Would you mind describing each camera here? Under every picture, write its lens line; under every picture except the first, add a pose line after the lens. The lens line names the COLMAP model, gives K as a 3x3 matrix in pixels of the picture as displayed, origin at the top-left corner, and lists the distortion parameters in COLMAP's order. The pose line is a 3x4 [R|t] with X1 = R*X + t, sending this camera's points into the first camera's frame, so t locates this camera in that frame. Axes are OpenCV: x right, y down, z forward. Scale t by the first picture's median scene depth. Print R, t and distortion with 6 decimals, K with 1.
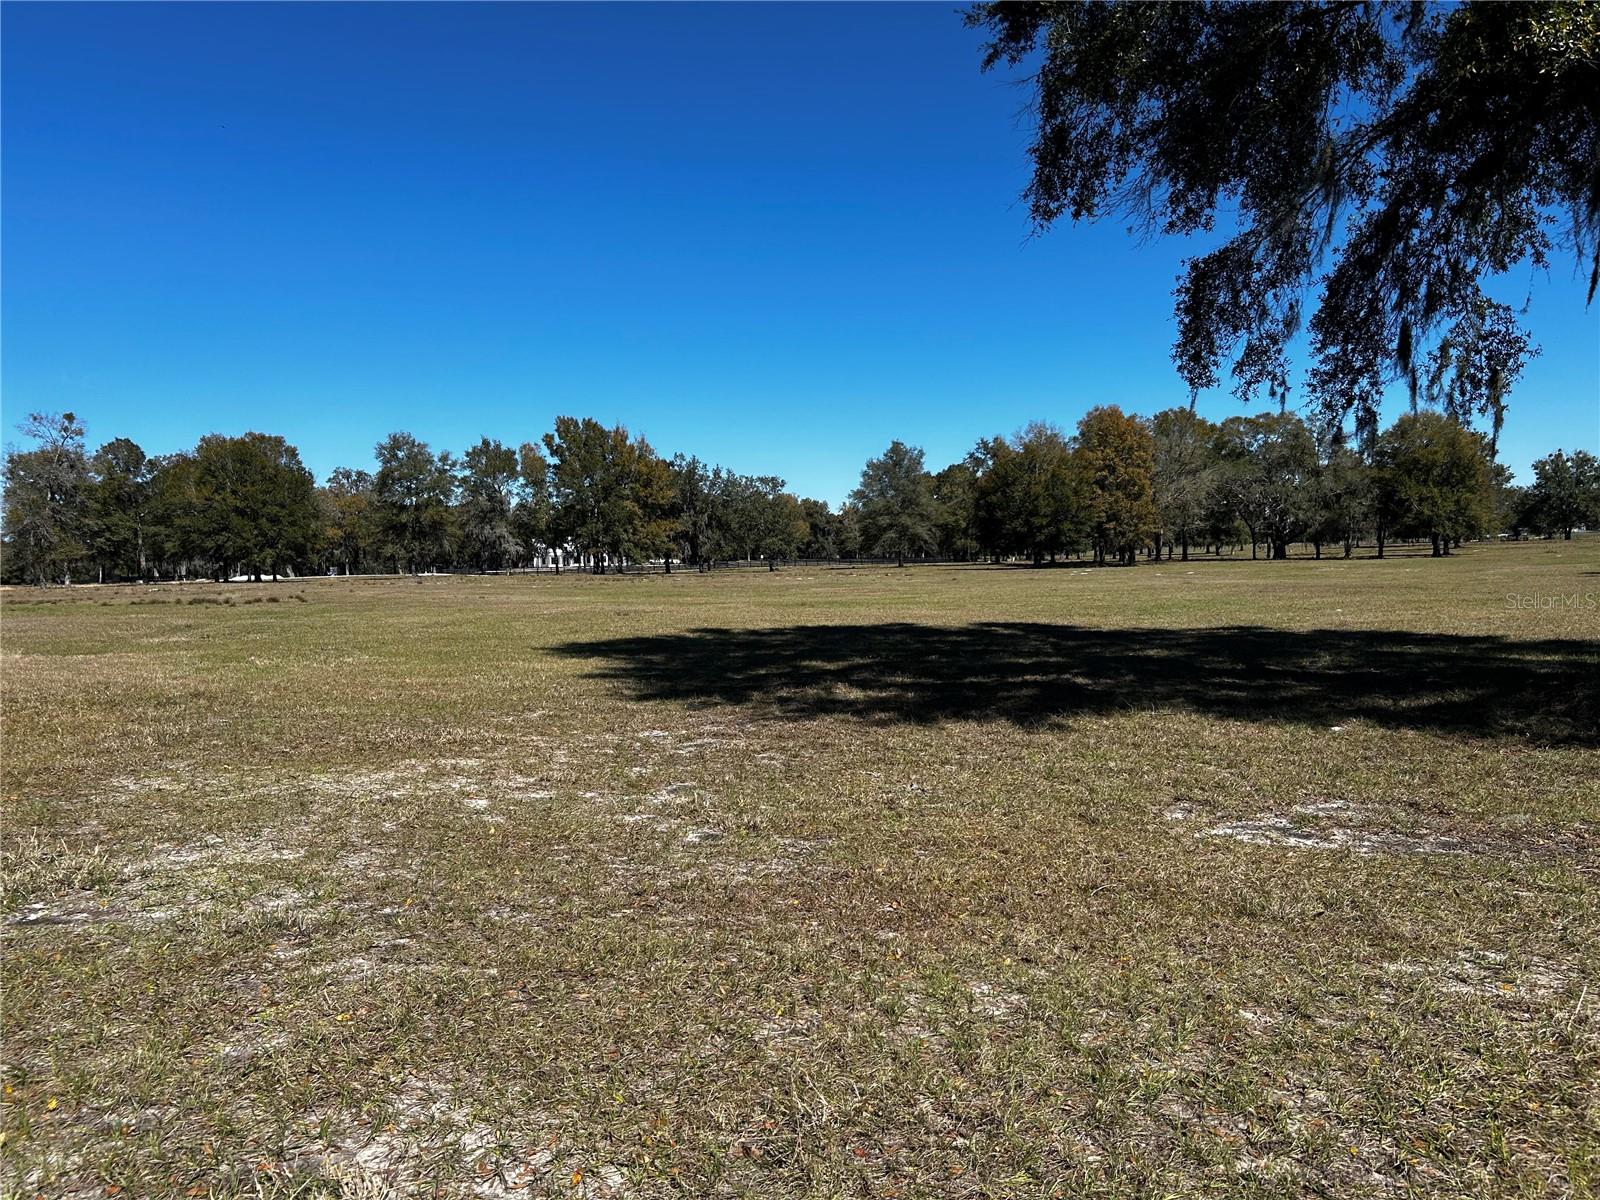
lens RADIAL K [[1201.9, 0, 780.9], [0, 1201.9, 603.3], [0, 0, 1]] dist [0.062256, -0.107664]
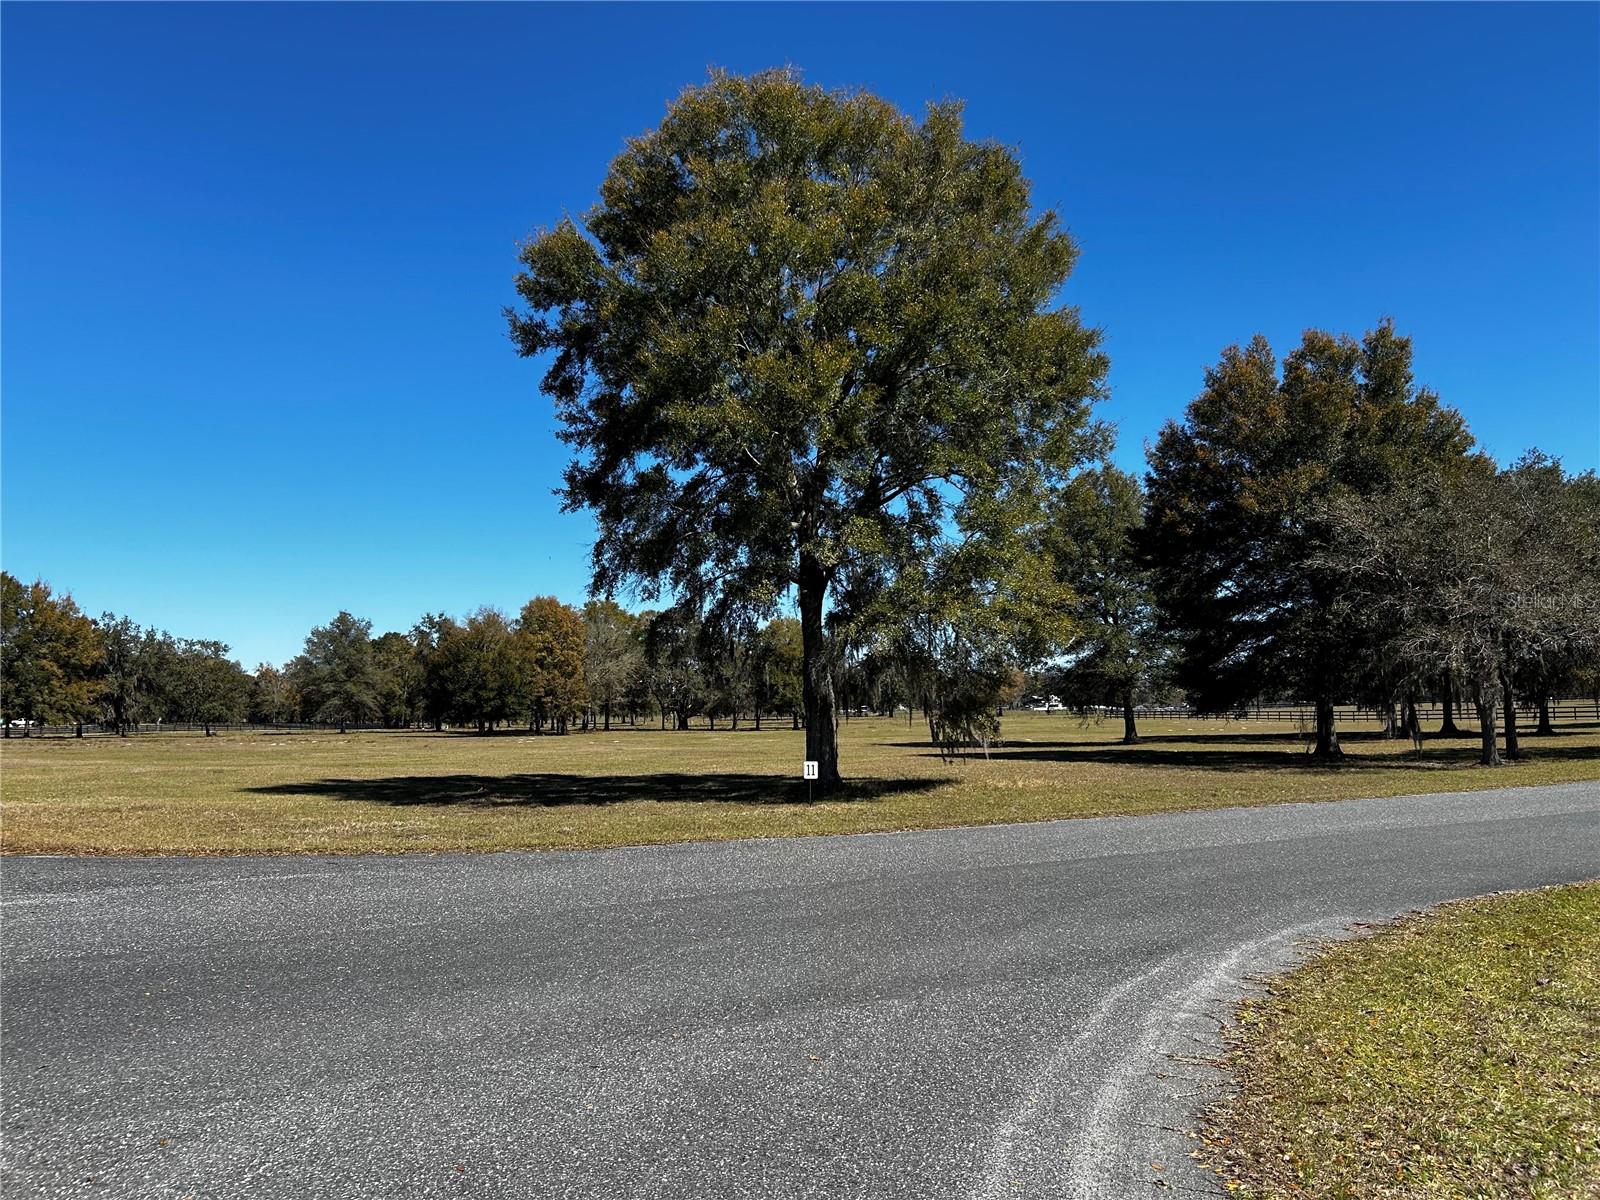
lens RADIAL K [[1192.0, 0, 834.4], [0, 1192.0, 600.1], [0, 0, 1]] dist [-0.012004, 0.000774]
pose [[0.869677, 0.063822, 0.489478, -0.045272], [0.005972, 0.990174, -0.139717, 0.002051], [-0.493585, 0.124431, 0.860750, -0.110354]]
